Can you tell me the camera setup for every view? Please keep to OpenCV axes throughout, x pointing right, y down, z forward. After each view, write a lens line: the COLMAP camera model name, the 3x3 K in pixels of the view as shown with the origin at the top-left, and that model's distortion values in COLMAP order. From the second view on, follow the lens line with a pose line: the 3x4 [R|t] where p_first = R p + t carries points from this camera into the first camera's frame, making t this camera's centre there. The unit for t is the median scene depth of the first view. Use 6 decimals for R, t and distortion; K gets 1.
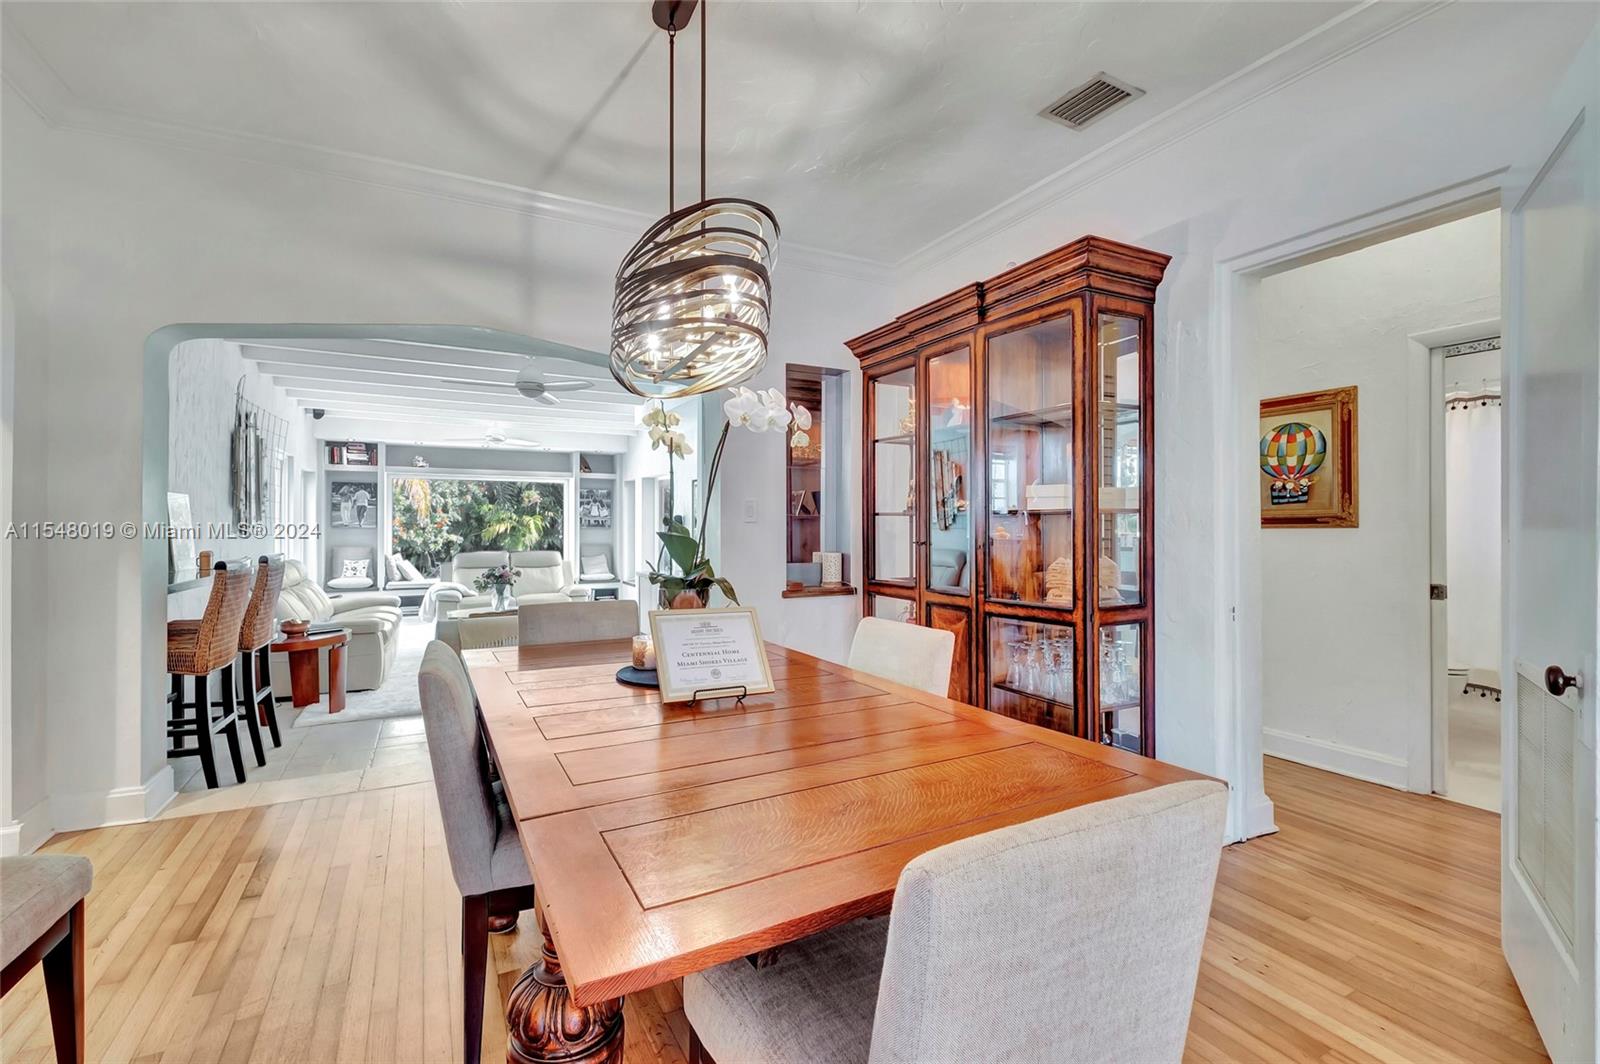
lens RADIAL K [[705.9, 0, 795.1], [0, 705.9, 520.7], [0, 0, 1]] dist [0.003318, -0.003591]
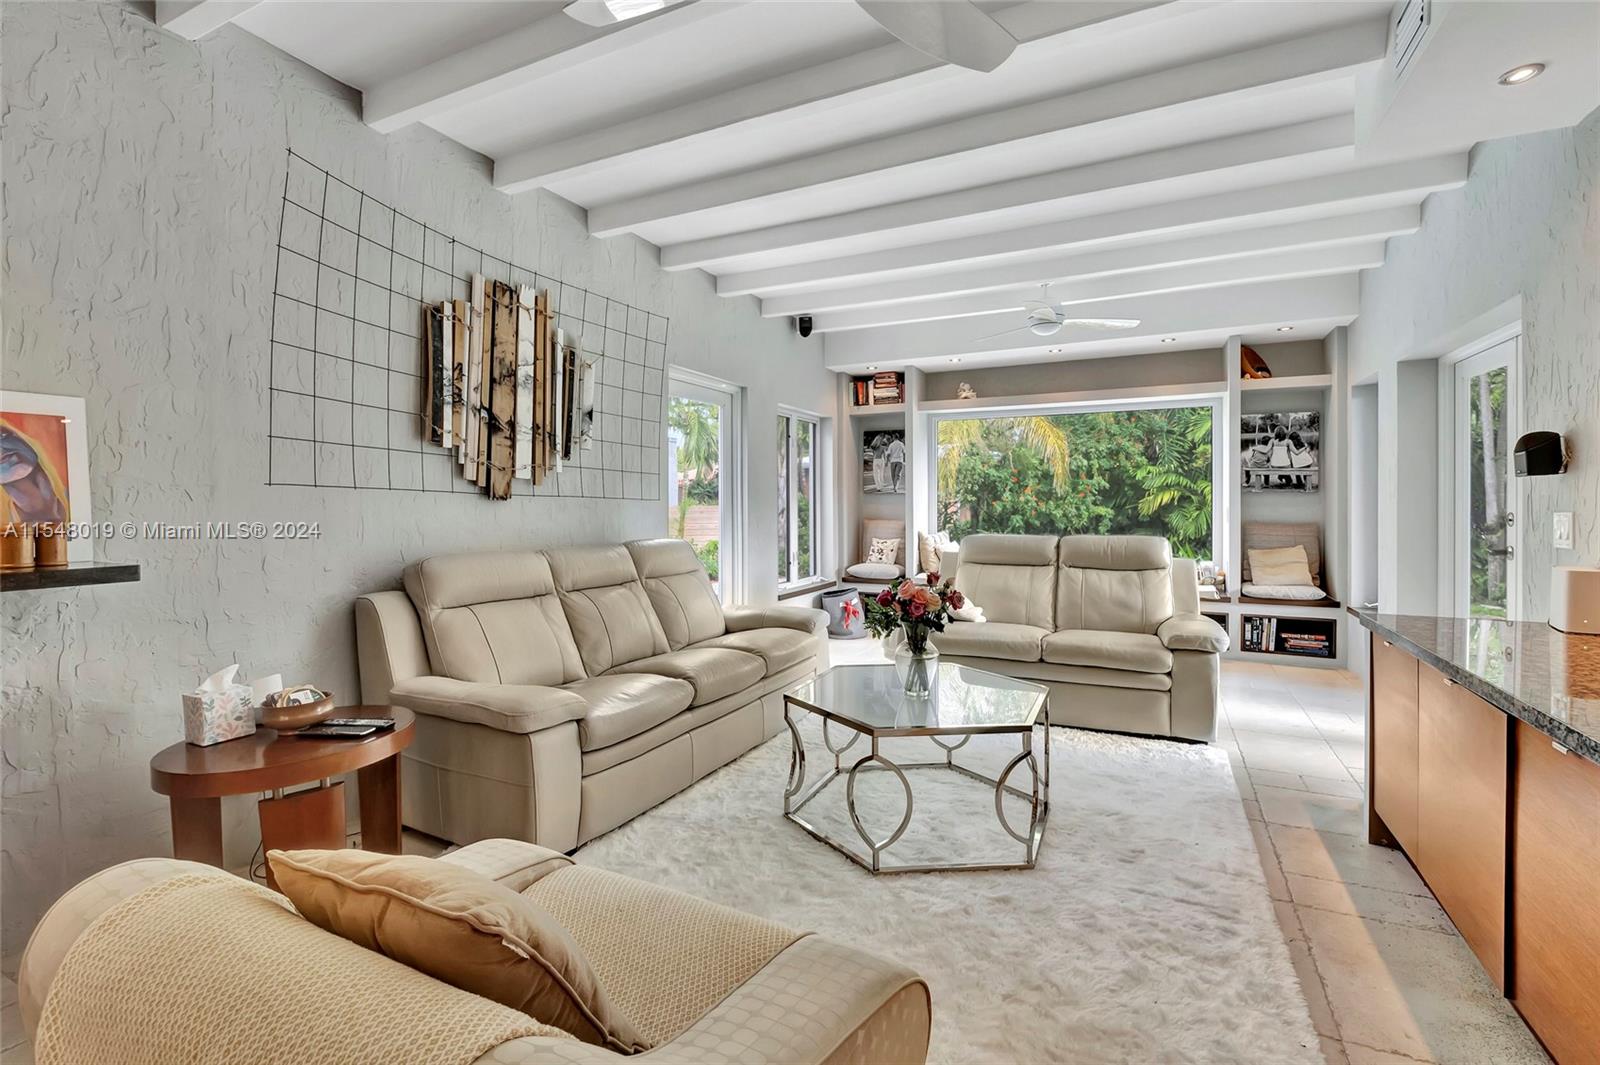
lens RADIAL K [[705.9, 0, 802.9], [0, 705.9, 502.4], [0, 0, 1]] dist [0.003318, -0.003591]
pose [[0.594200, 0.000122, -0.804317, -0.095592], [0.008239, 0.999947, 0.006239, 0.013911], [0.804275, -0.010334, 0.594168, 0.494670]]
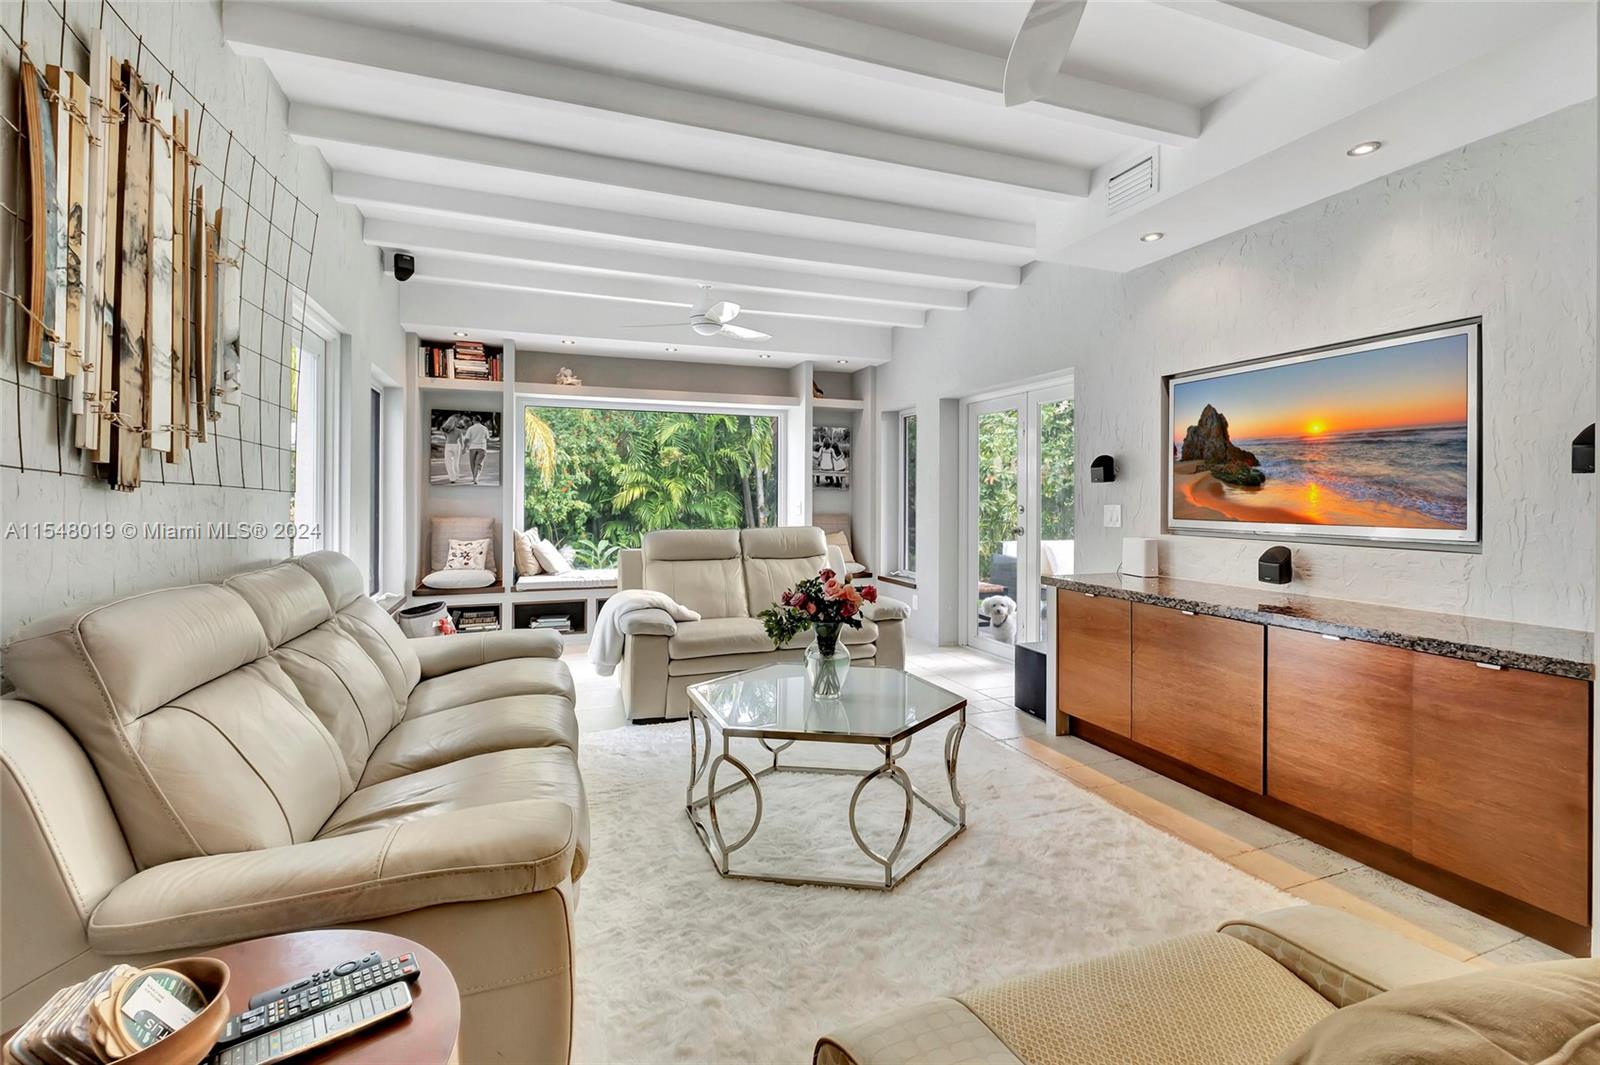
lens RADIAL K [[705.9, 0, 787.6], [0, 705.9, 490.1], [0, 0, 1]] dist [0.003318, -0.003591]
pose [[0.991834, 0.002149, -0.127517, -0.269457], [-0.002269, 0.999997, -0.000794, 0.013426], [0.127515, 0.001077, 0.991836, 0.429028]]
